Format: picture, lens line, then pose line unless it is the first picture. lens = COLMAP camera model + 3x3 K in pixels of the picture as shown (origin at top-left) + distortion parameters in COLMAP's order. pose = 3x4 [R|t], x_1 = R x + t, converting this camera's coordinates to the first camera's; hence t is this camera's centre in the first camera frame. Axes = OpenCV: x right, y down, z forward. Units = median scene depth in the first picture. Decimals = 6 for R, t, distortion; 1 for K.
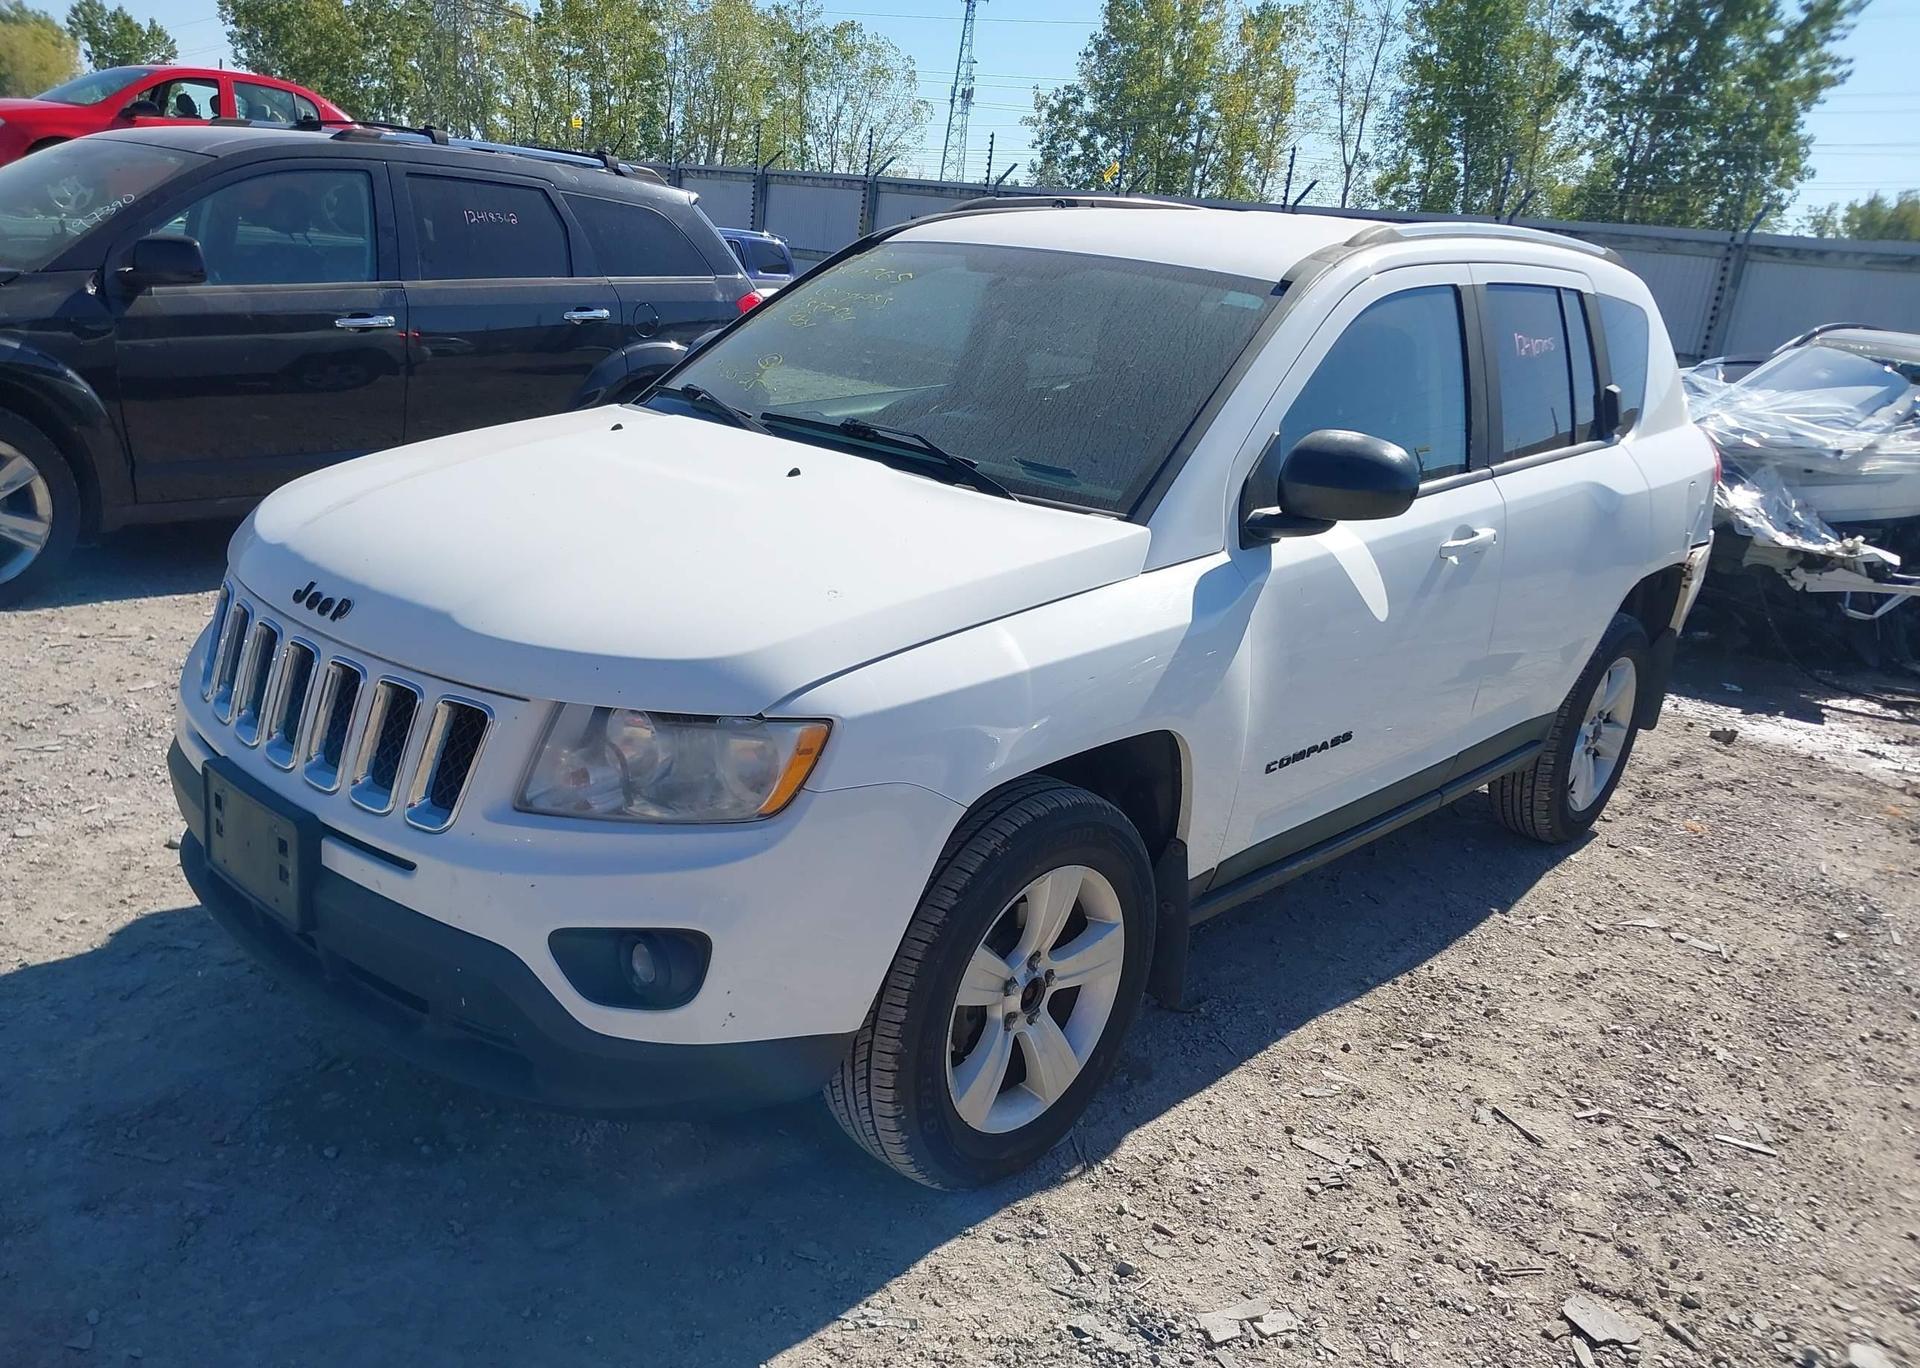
lens RADIAL K [[1530.2, 0, 957.9], [0, 1530.2, 718.5], [0, 0, 1]] dist [0.007745, -0.013660]
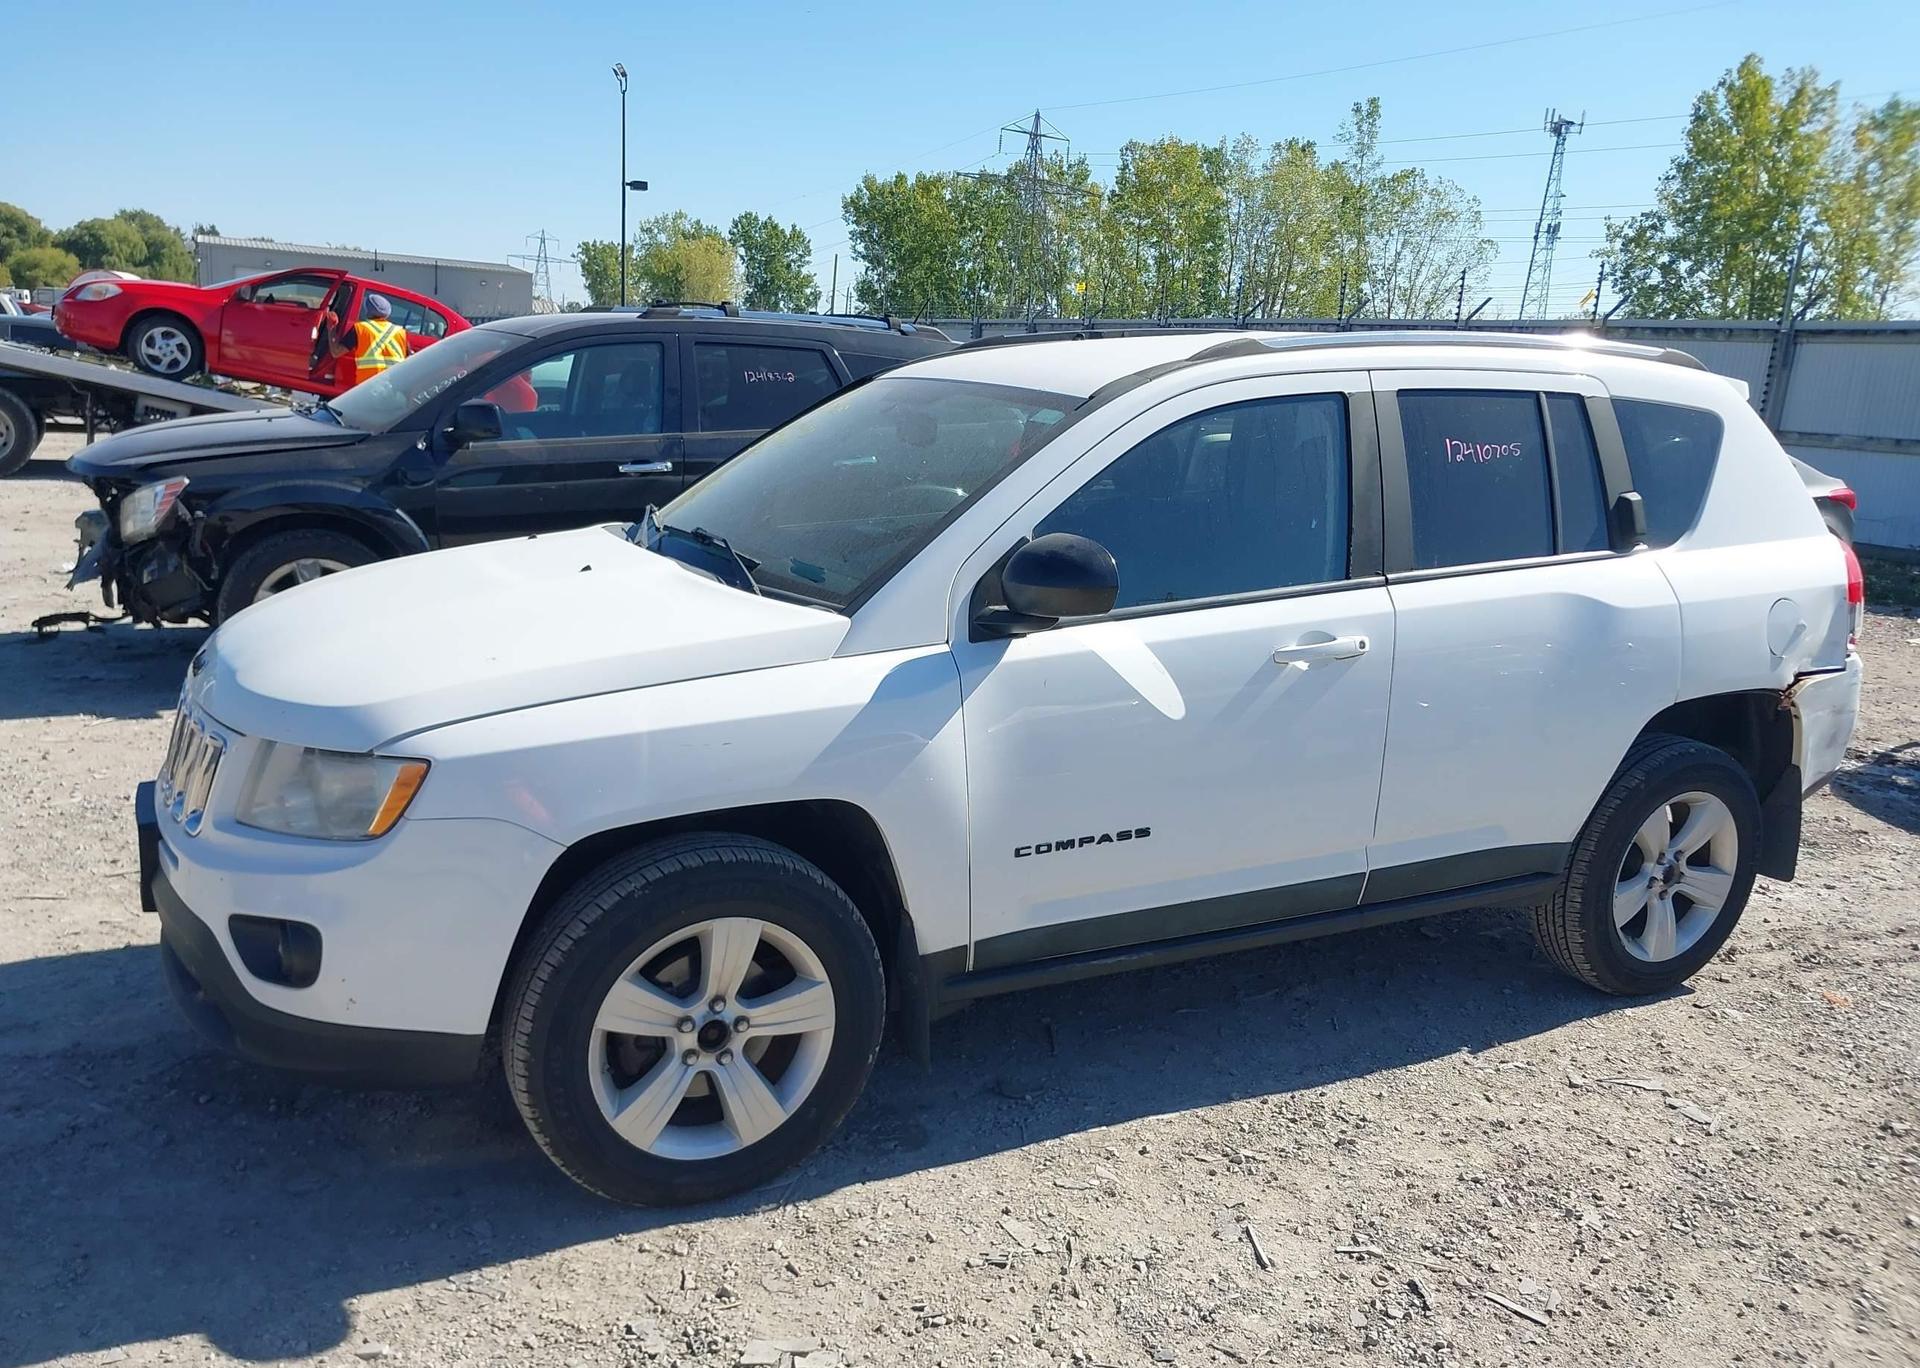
lens RADIAL K [[1530.2, 0, 957.9], [0, 1530.2, 718.5], [0, 0, 1]] dist [0.007745, -0.013660]
pose [[0.932571, 0.032298, -0.359538, 0.273678], [-0.065326, 0.994645, -0.080092, 0.013609], [0.355026, 0.098178, 0.929687, 0.004799]]
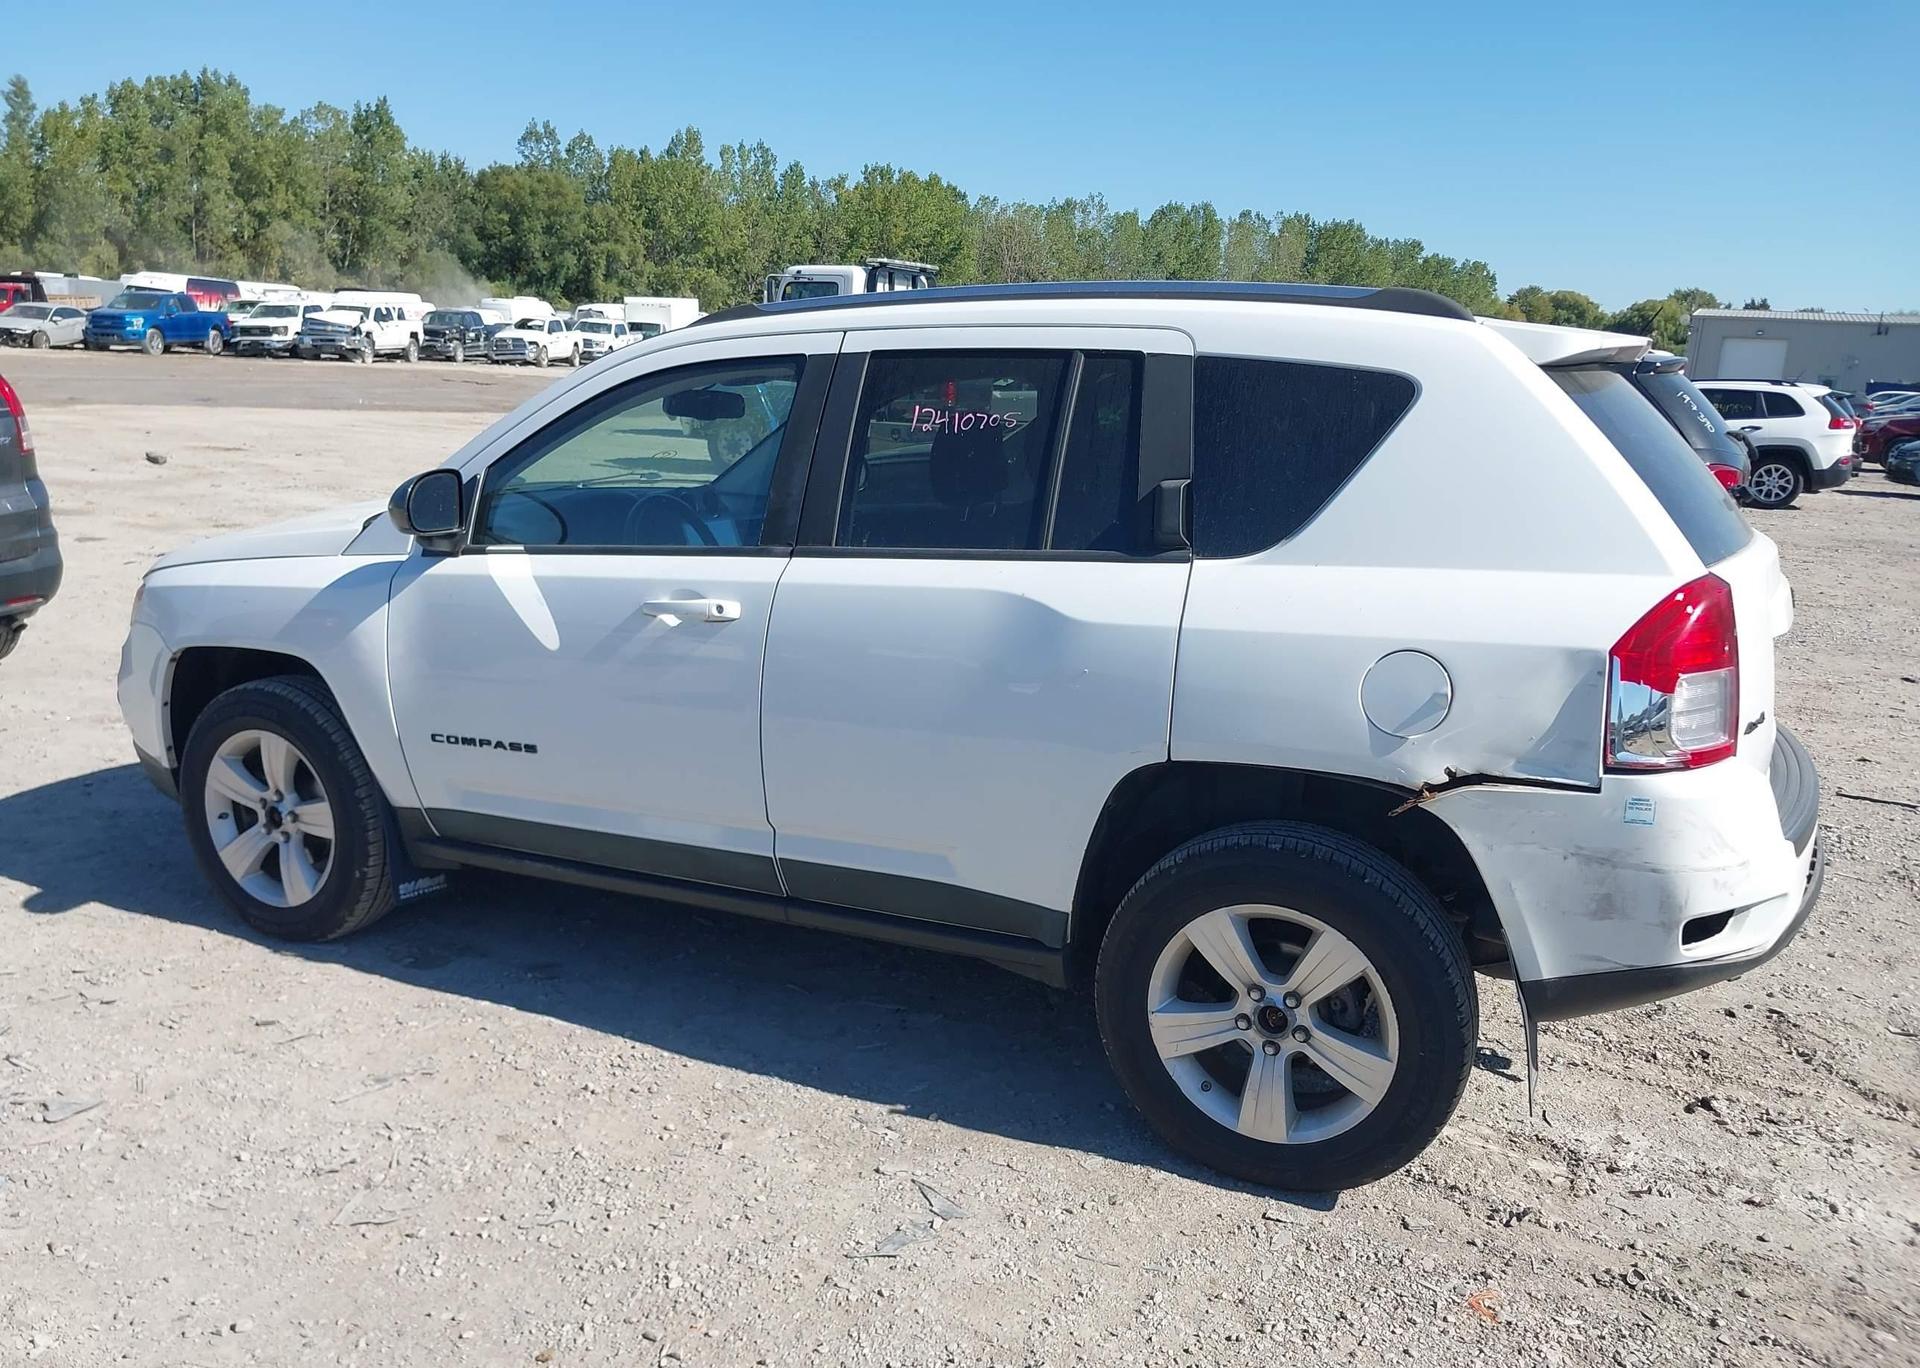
lens RADIAL K [[1551.0, 0, 954.6], [0, 1551.0, 721.4], [0, 0, 1]] dist [0.020376, -0.015378]
pose [[0.267272, 0.123592, -0.955663, 0.781370], [-0.285541, 0.957358, 0.043954, -0.080434], [0.920343, 0.261133, 0.291165, 0.516574]]
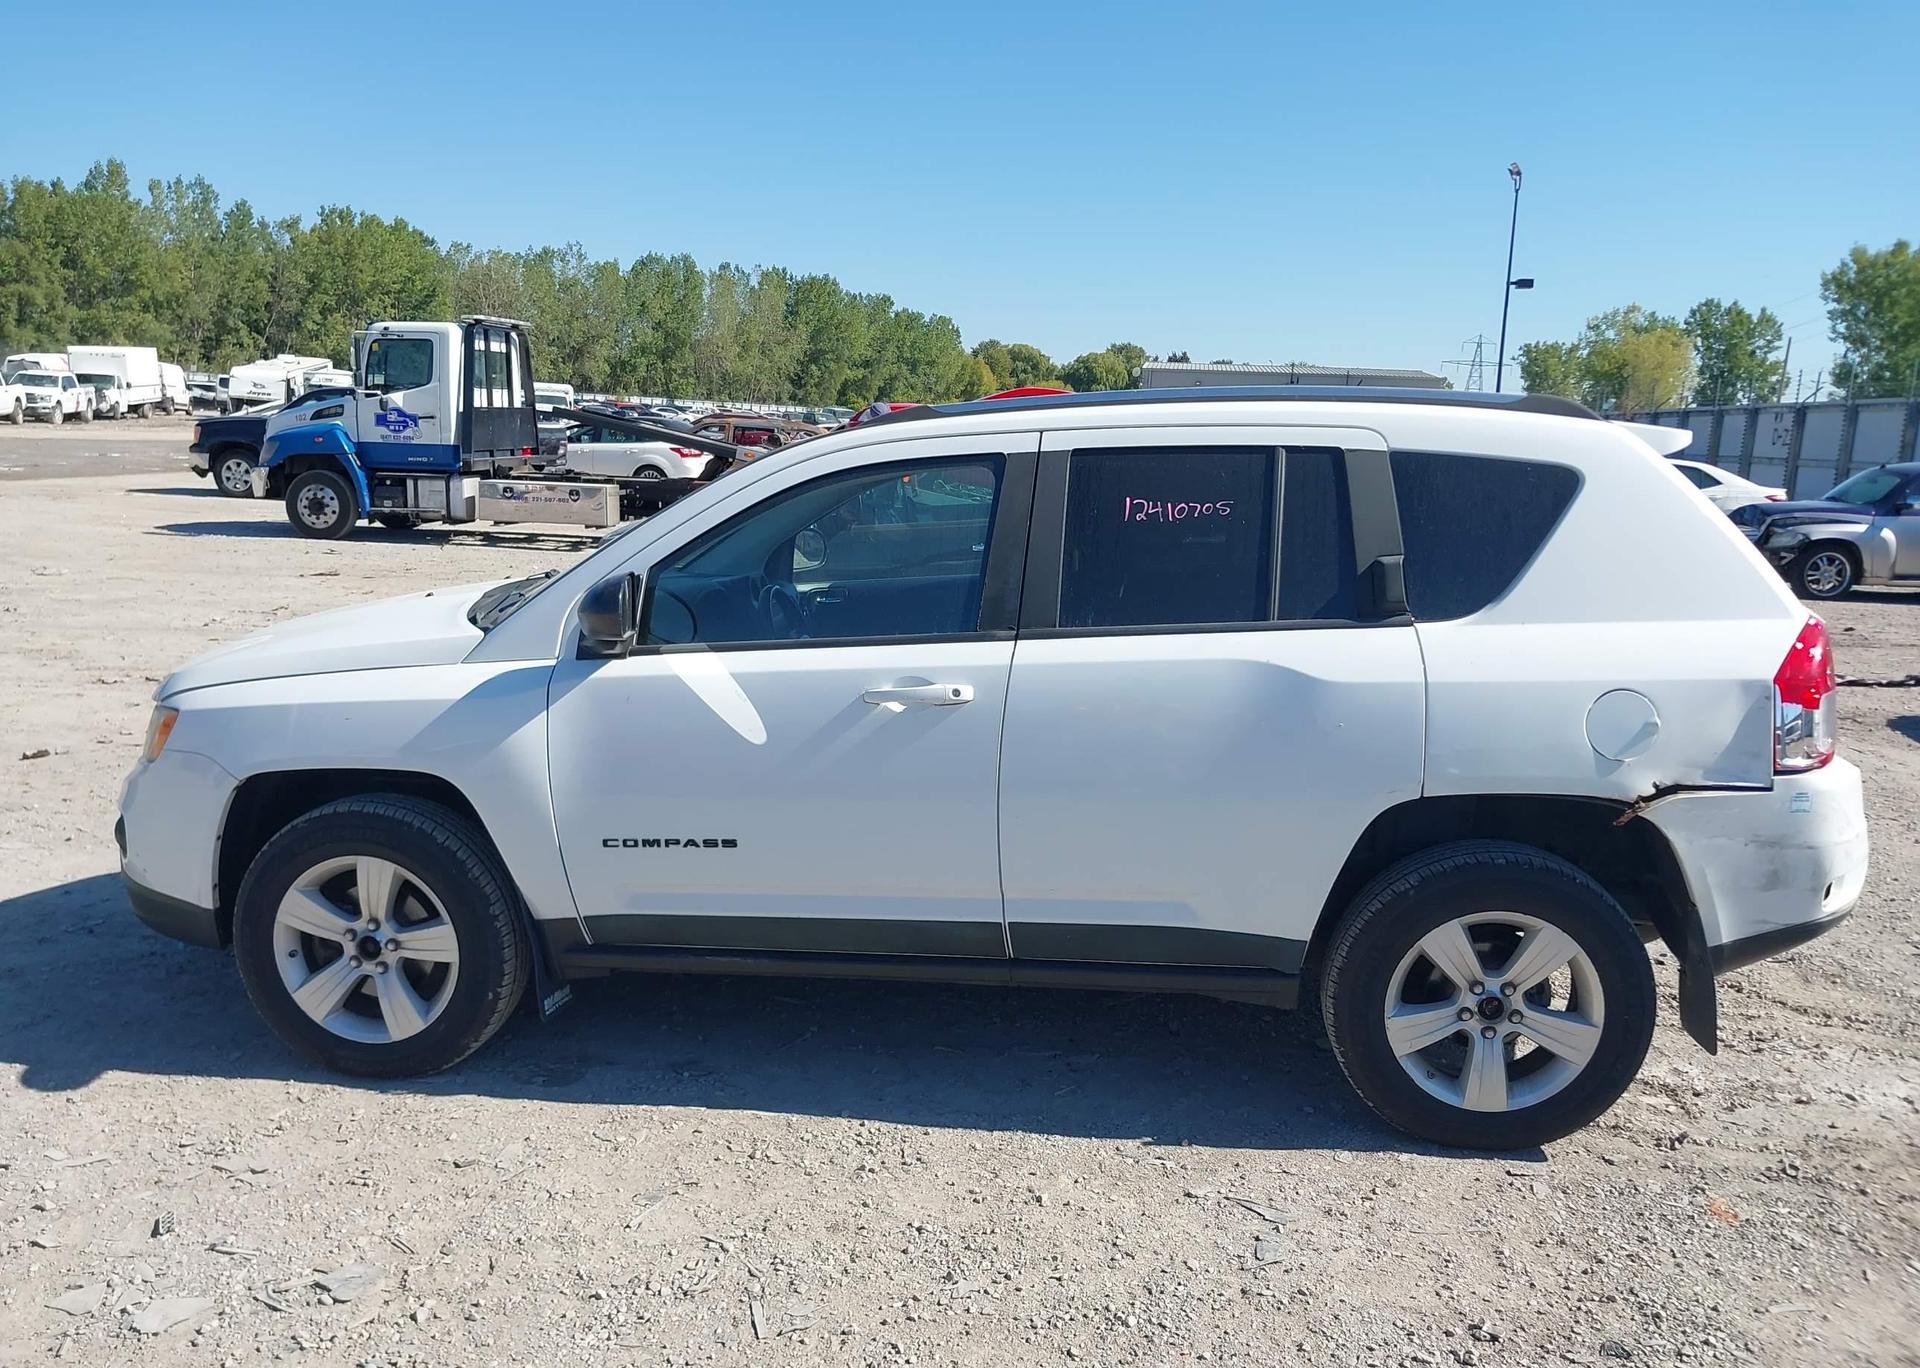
lens RADIAL K [[1547.4, 0, 961.4], [0, 1547.4, 719.8], [0, 0, 1]] dist [0.021993, -0.029087]
pose [[0.568167, 0.063650, -0.820448, 0.702696], [-0.203958, 0.976788, -0.065464, -0.021246], [0.797237, 0.204531, 0.567961, 0.254650]]
